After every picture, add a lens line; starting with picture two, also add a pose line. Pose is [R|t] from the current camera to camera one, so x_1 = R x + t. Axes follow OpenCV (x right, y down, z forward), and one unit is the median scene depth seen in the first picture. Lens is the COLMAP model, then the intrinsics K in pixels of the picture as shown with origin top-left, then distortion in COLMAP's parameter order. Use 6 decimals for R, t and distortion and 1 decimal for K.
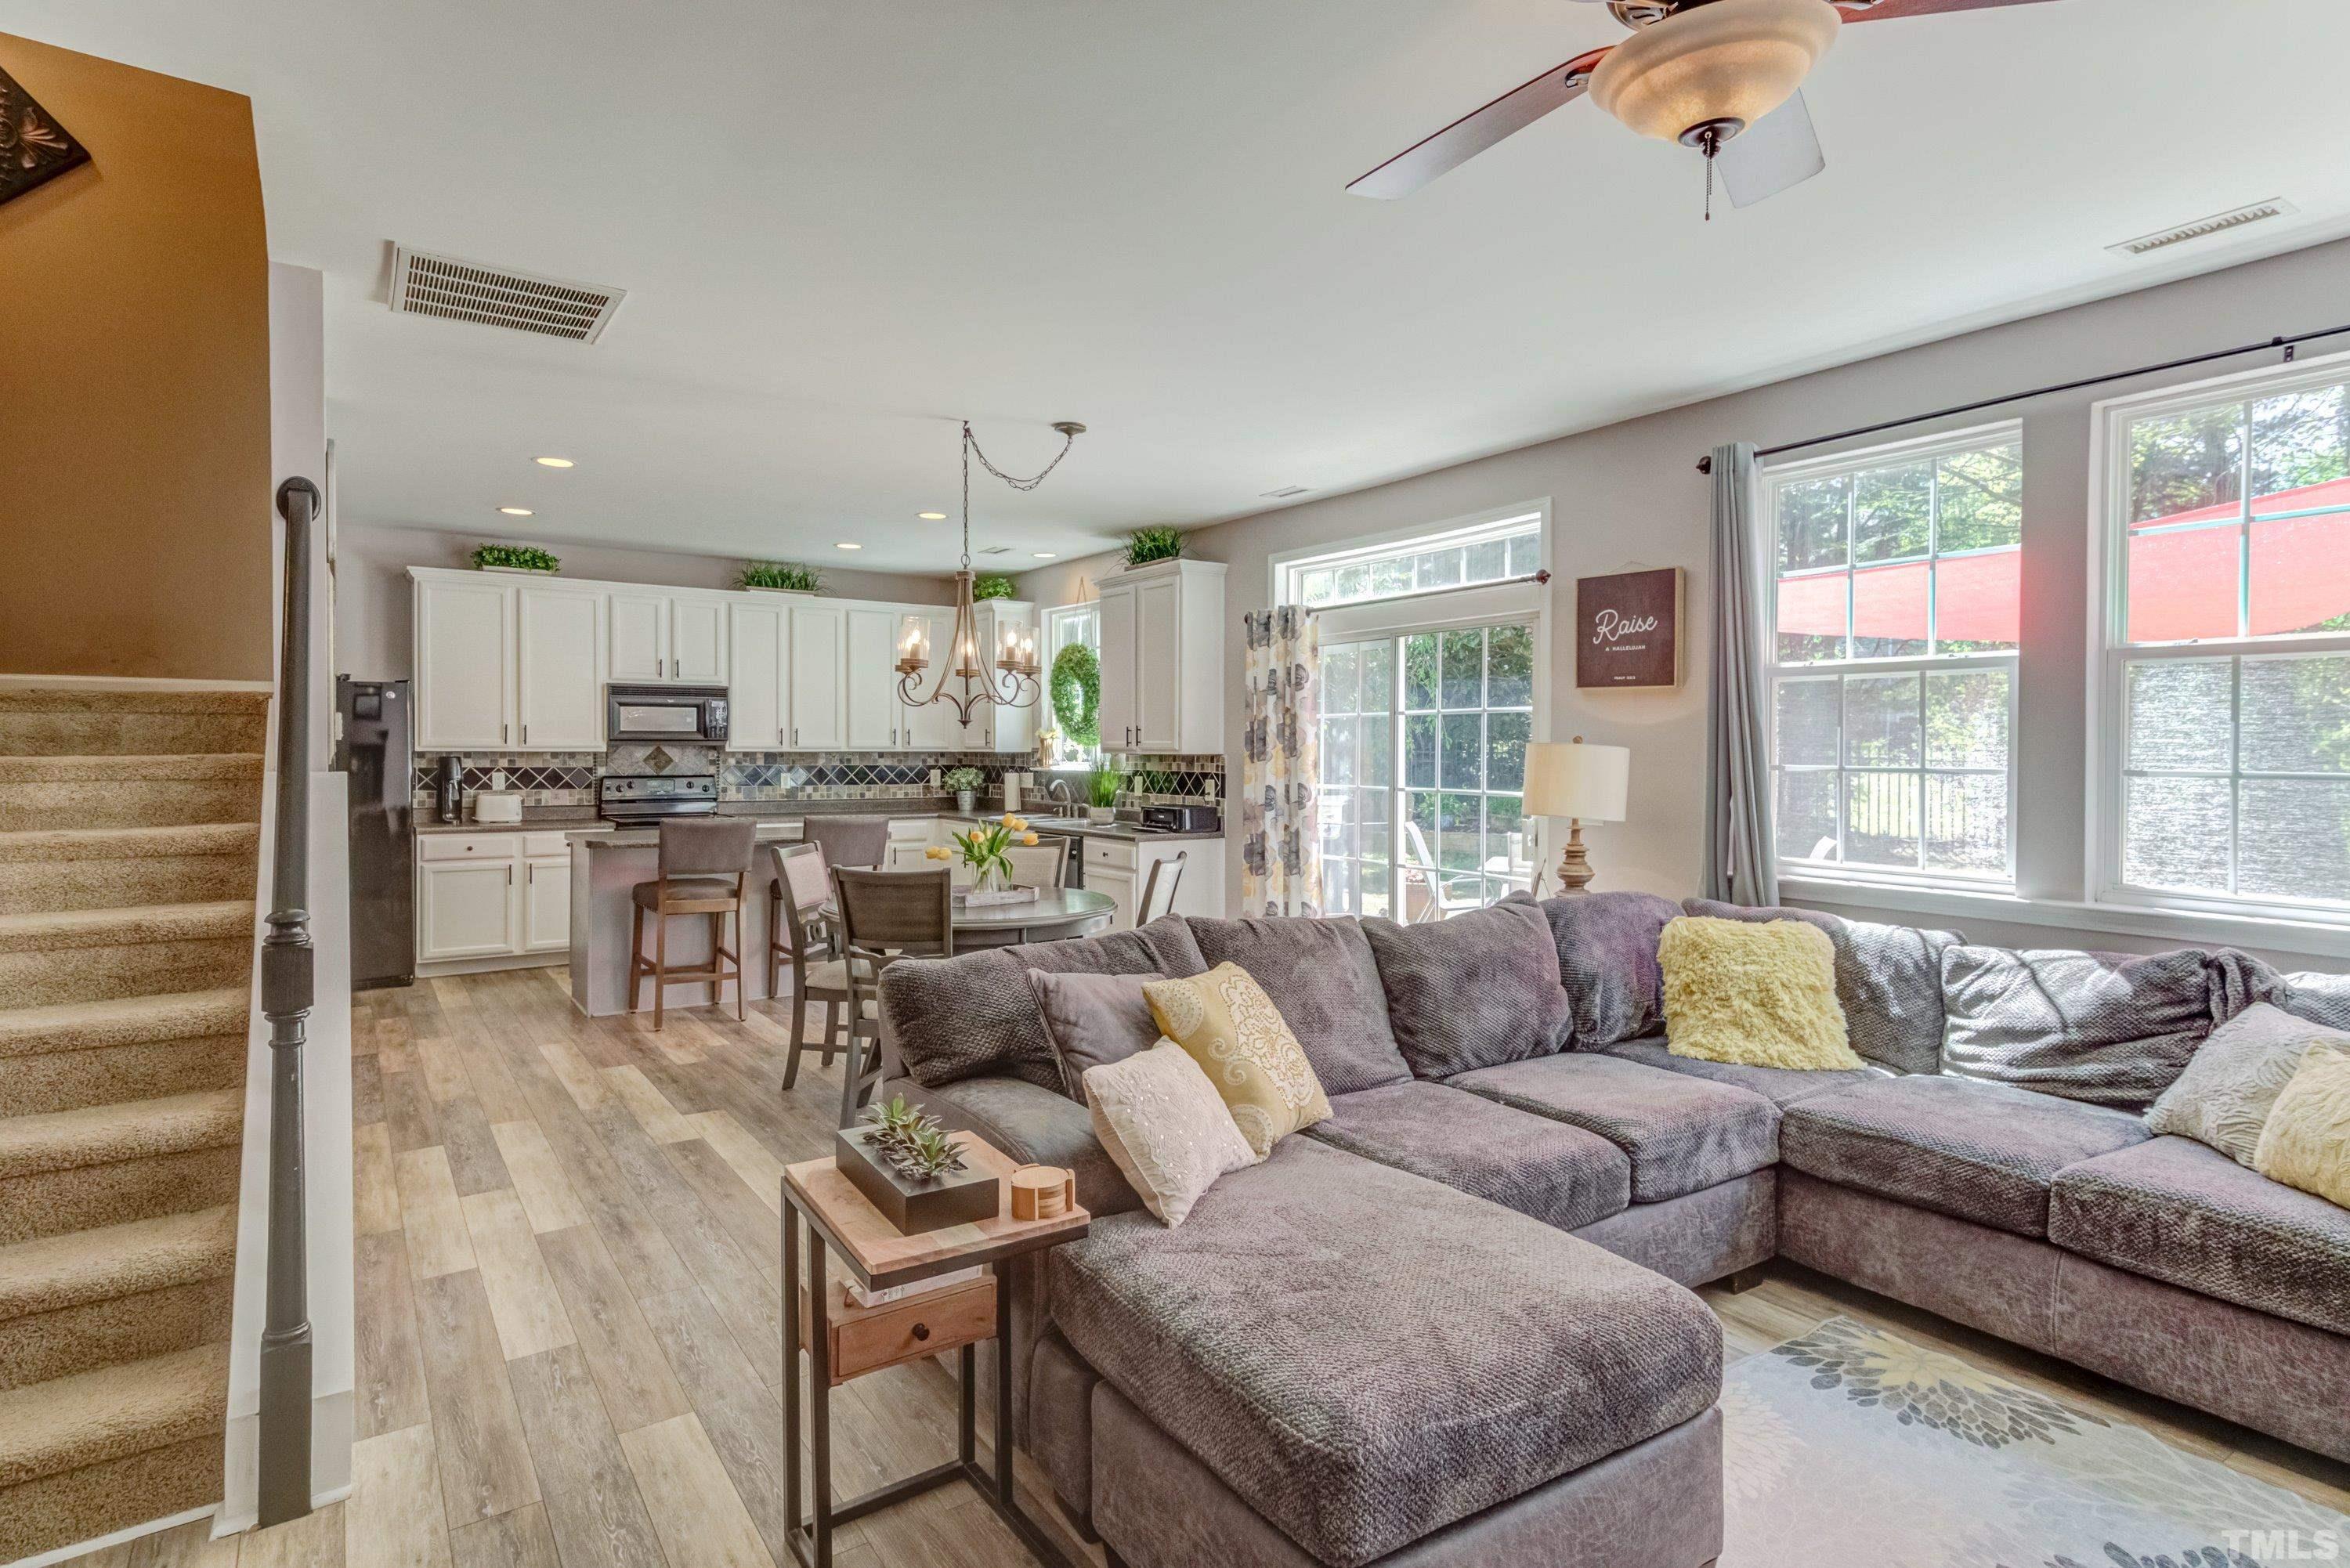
lens RADIAL K [[1236.1, 0, 1166.8], [0, 1236.1, 766.2], [0, 0, 1]] dist [0.019319, -0.001782]
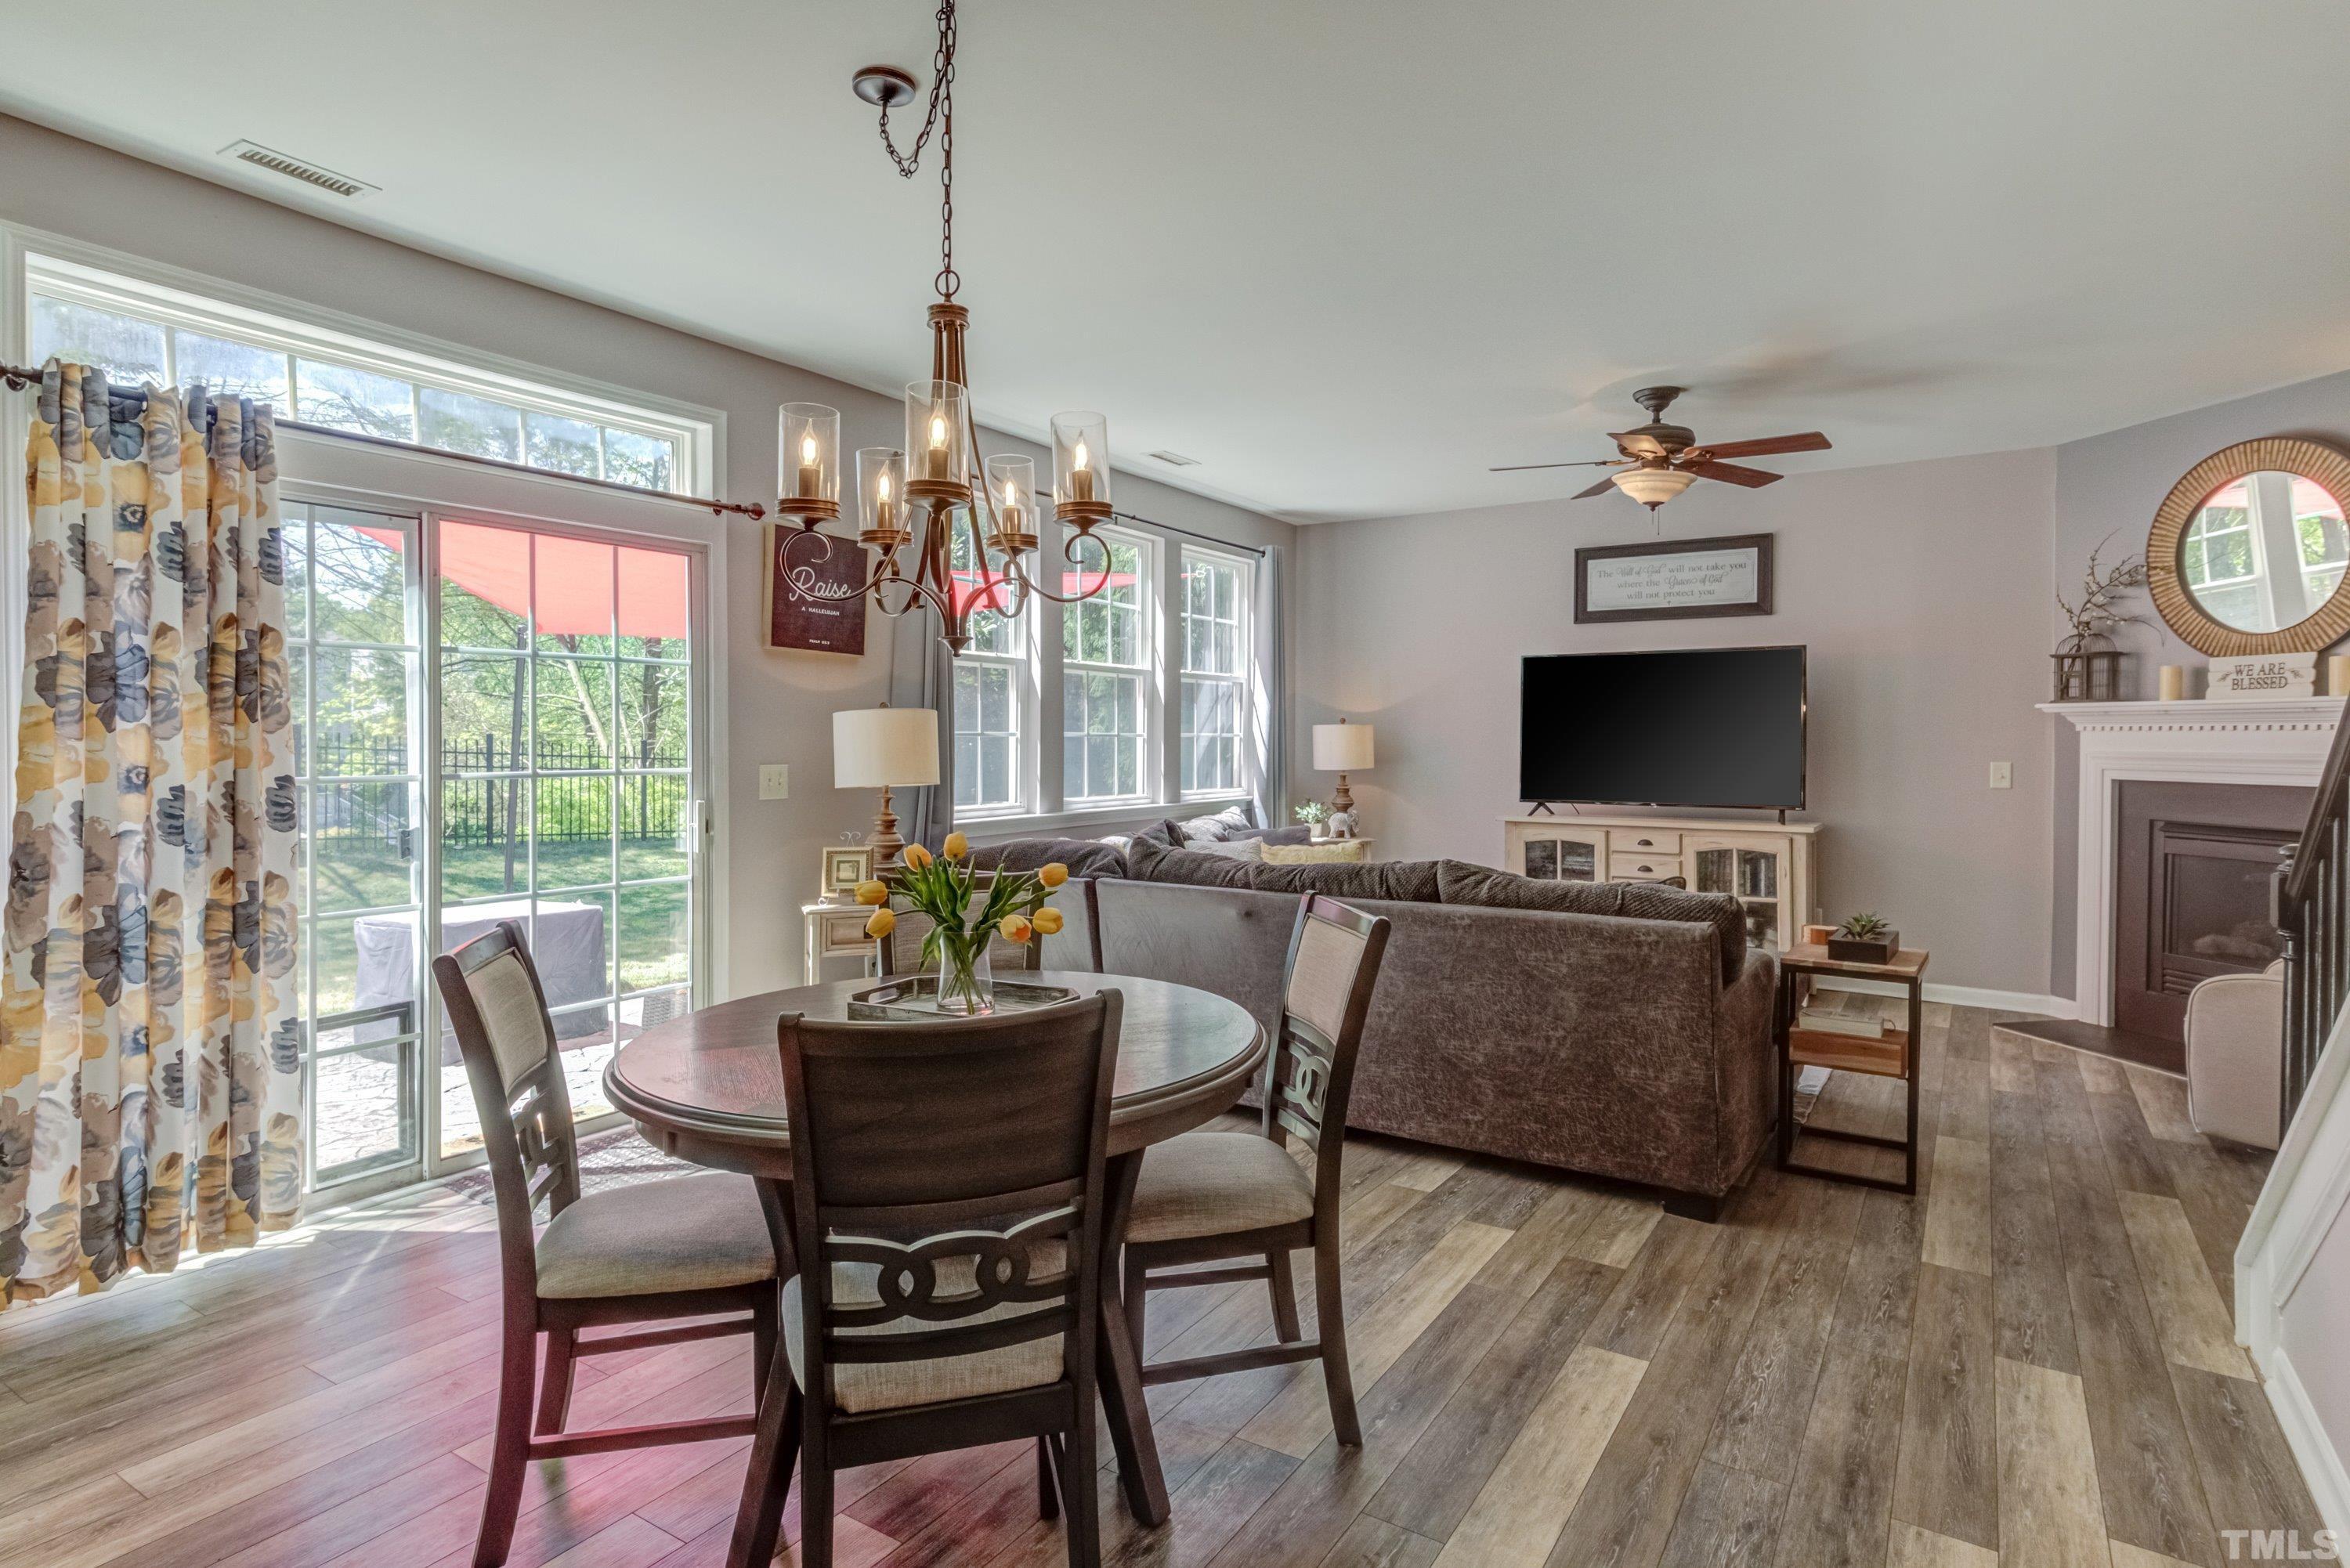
lens RADIAL K [[1234.7, 0, 1210.9], [0, 1234.7, 747.1], [0, 0, 1]] dist [0.027011, -0.000684]
pose [[-0.411232, -0.012369, 0.911447, -0.410465], [0.008262, 0.999816, 0.017296, -0.002585], [-0.911493, 0.014642, -0.411054, 0.727406]]
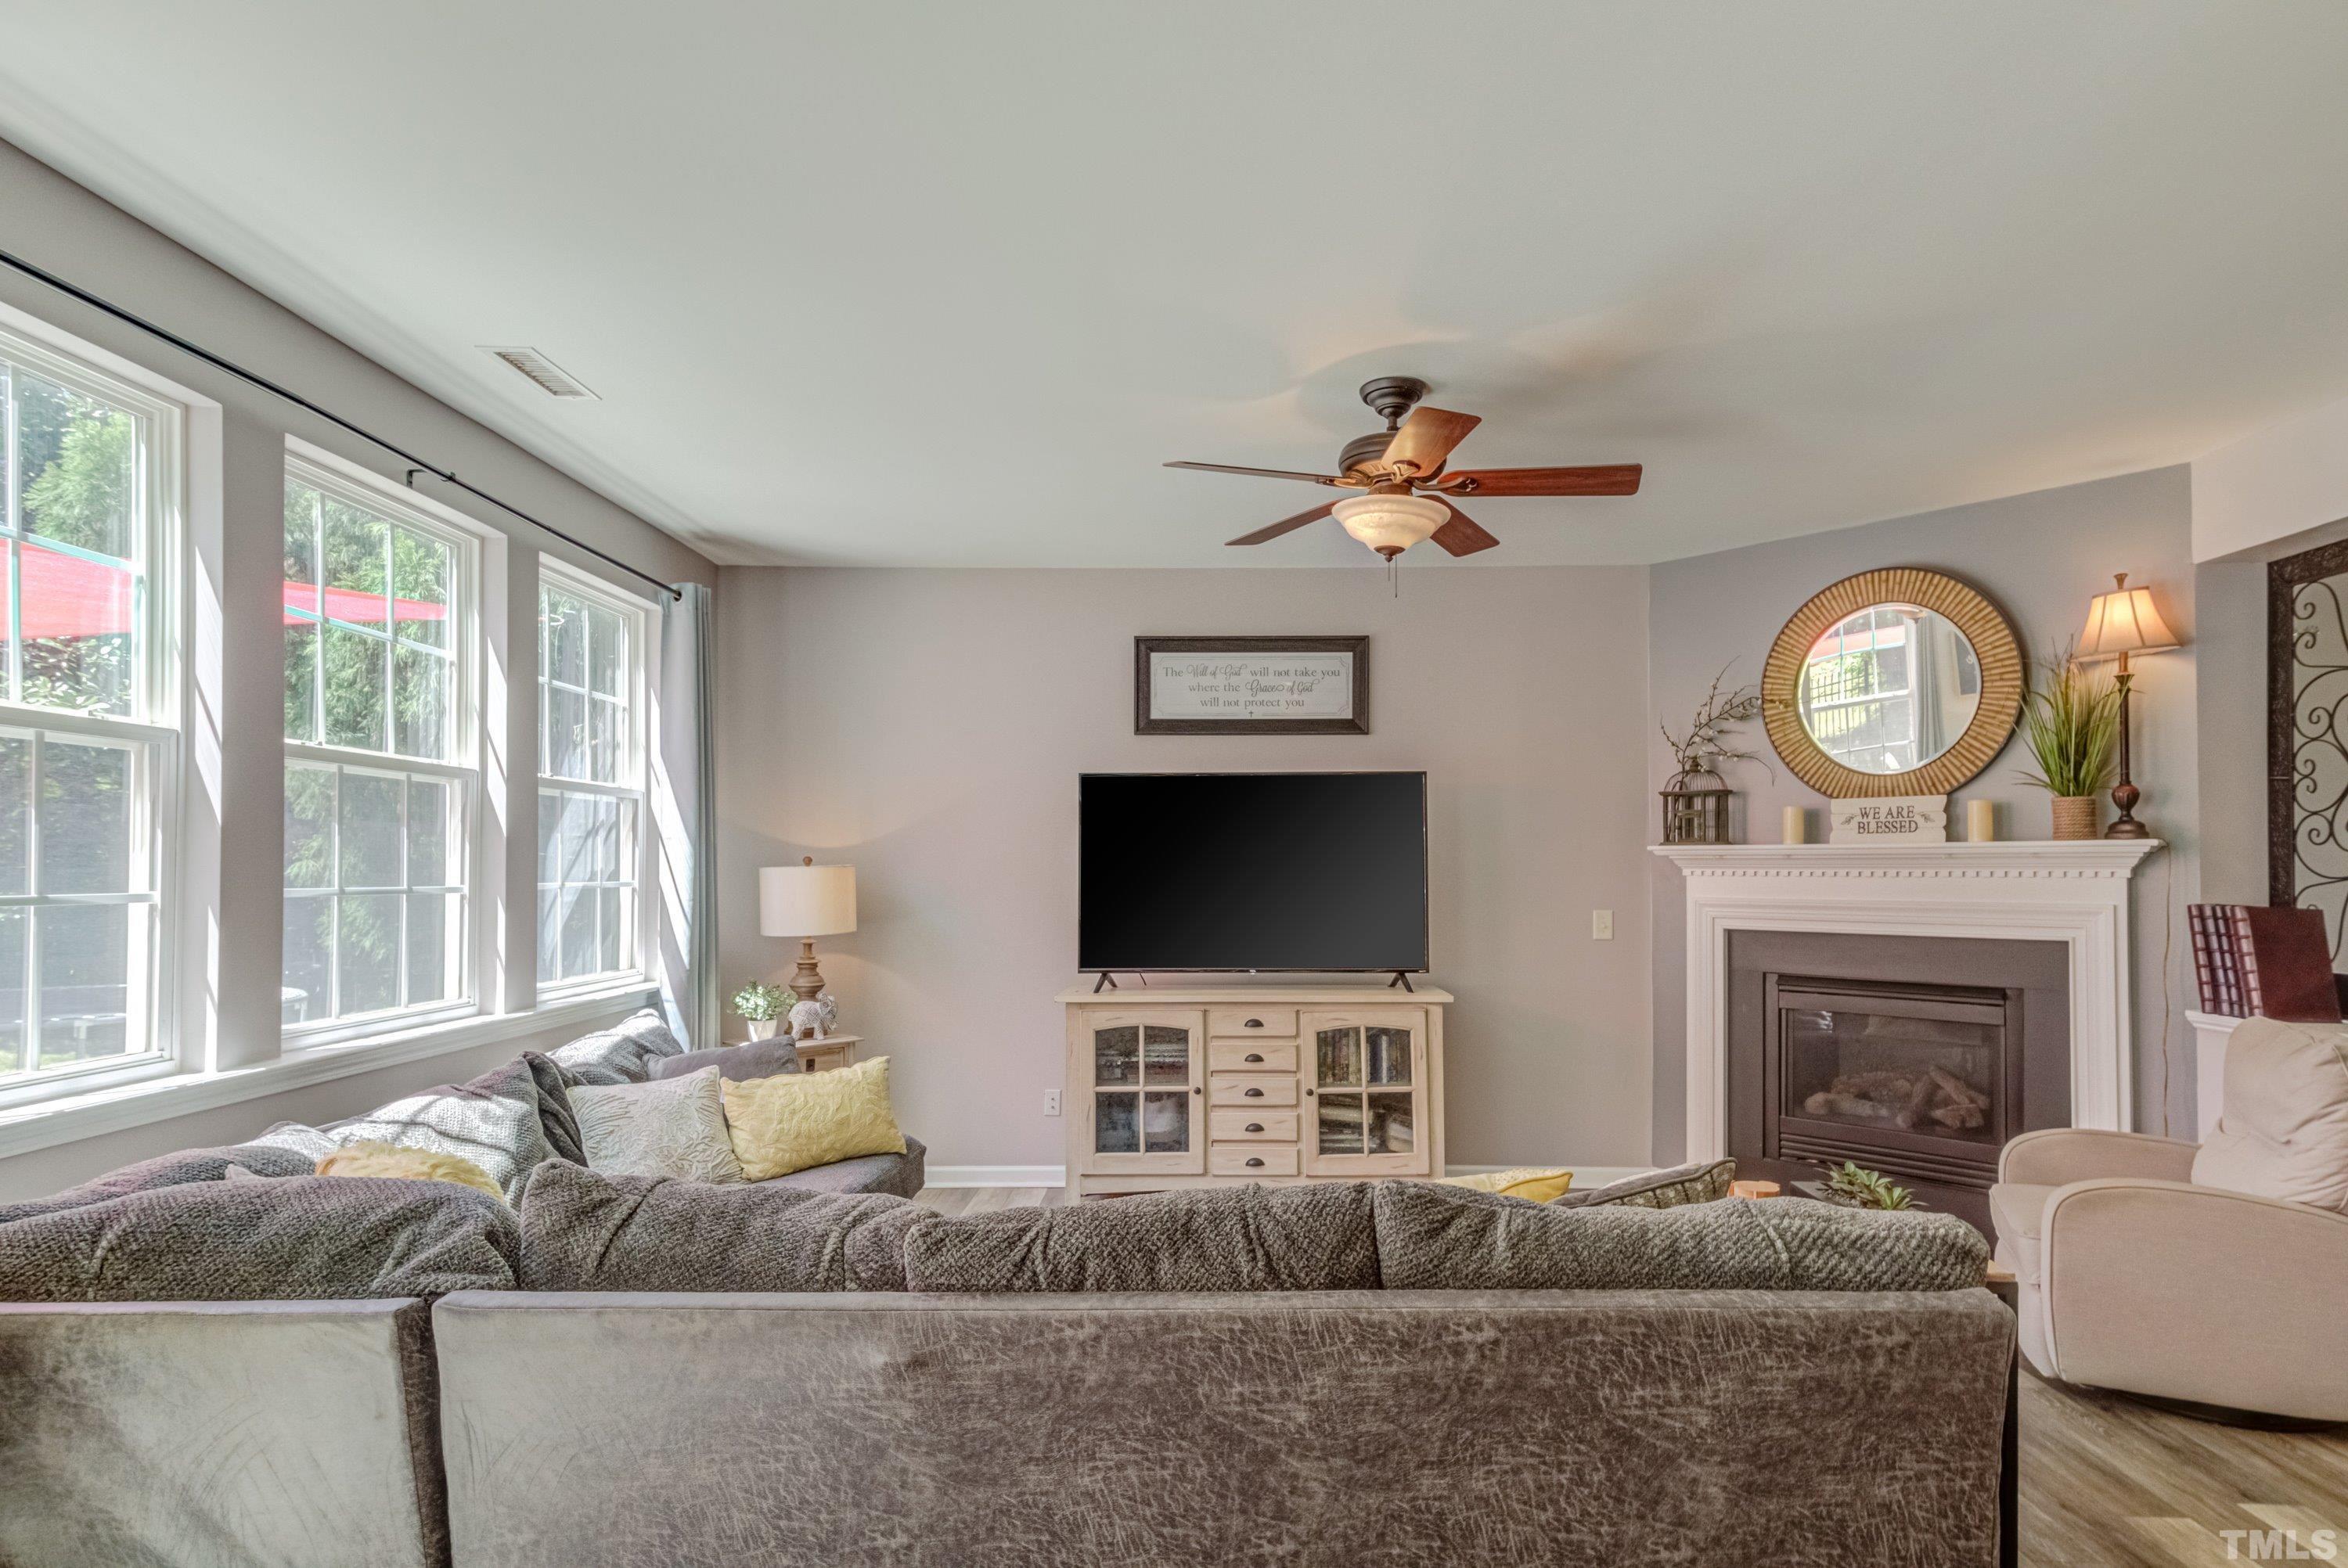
lens RADIAL K [[1214.4, 0, 1228.3], [0, 1214.4, 857.6], [0, 0, 1]] dist [0.046655, -0.031731]
pose [[-0.832822, 0.002487, 0.553535, -0.091399], [0.005105, 0.999982, 0.003189, -0.008727], [-0.553517, 0.005482, -0.832820, 0.639643]]
